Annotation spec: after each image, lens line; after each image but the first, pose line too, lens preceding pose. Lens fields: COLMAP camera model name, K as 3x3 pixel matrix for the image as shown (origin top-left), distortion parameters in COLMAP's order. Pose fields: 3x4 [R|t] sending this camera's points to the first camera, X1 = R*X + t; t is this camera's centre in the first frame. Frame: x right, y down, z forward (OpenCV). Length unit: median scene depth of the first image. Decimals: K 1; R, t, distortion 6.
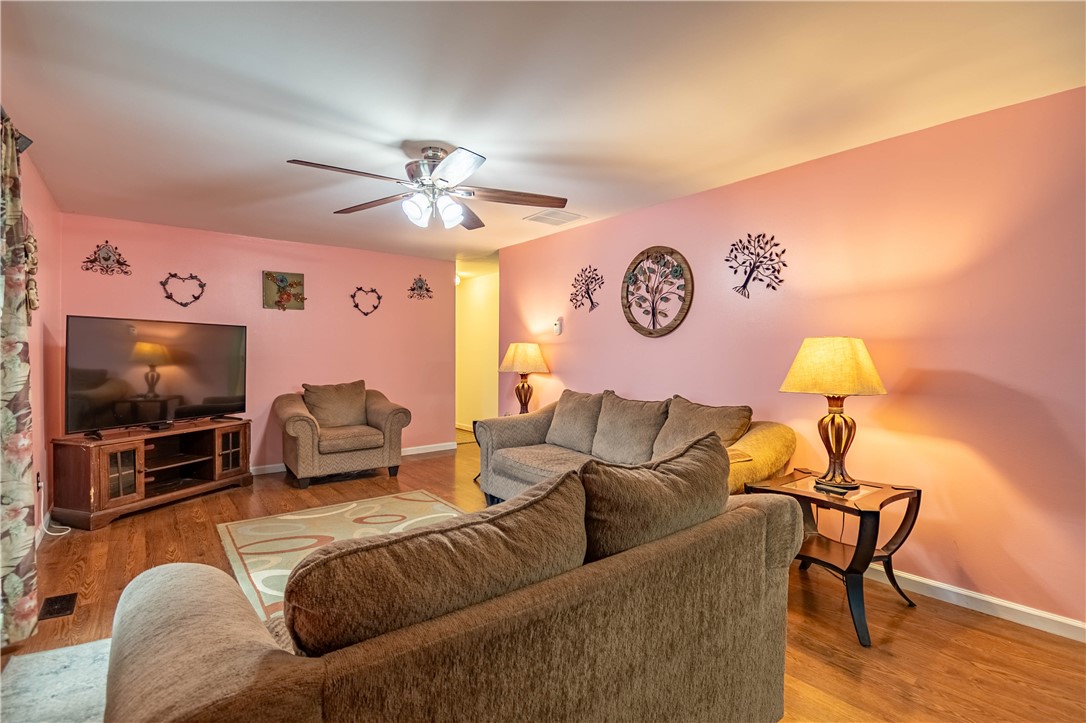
lens RADIAL K [[522.8, 0, 542.2], [0, 522.8, 359.0], [0, 0, 1]] dist [-0.000355, 0.000006]
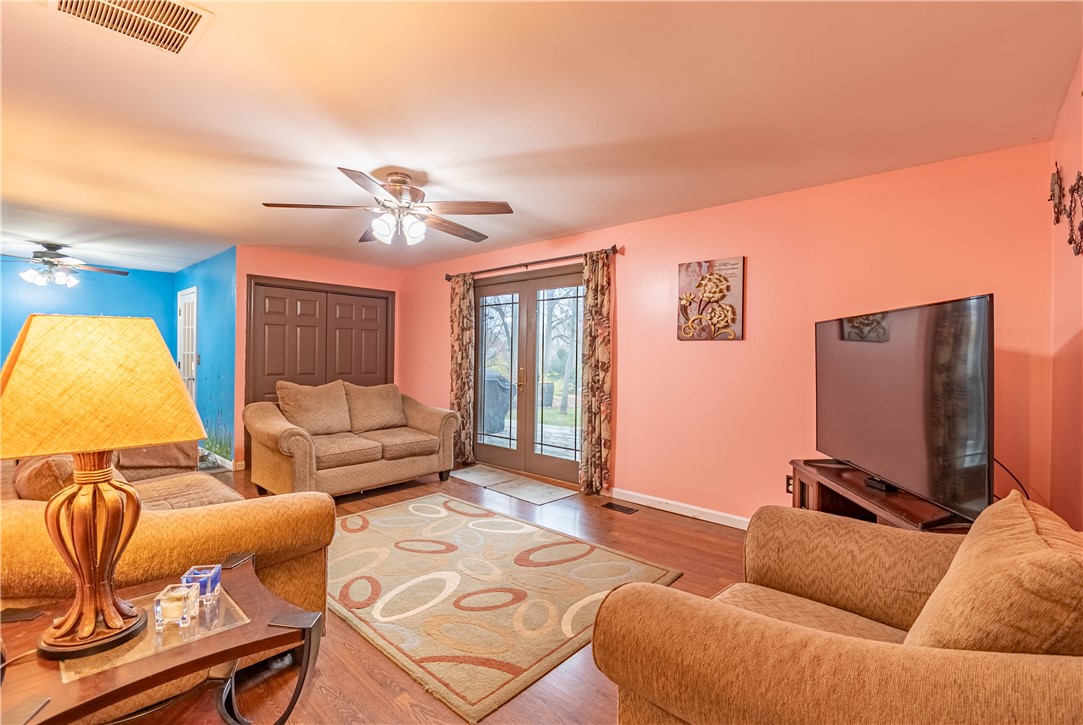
lens RADIAL K [[481.5, 0, 543.3], [0, 481.5, 359.2], [0, 0, 1]] dist [0.000041, -0.000009]
pose [[-0.983295, -0.017927, -0.181136, -0.250109], [-0.021477, 0.999613, 0.017657, -0.022653], [0.180750, 0.021252, -0.983299, 1.588508]]
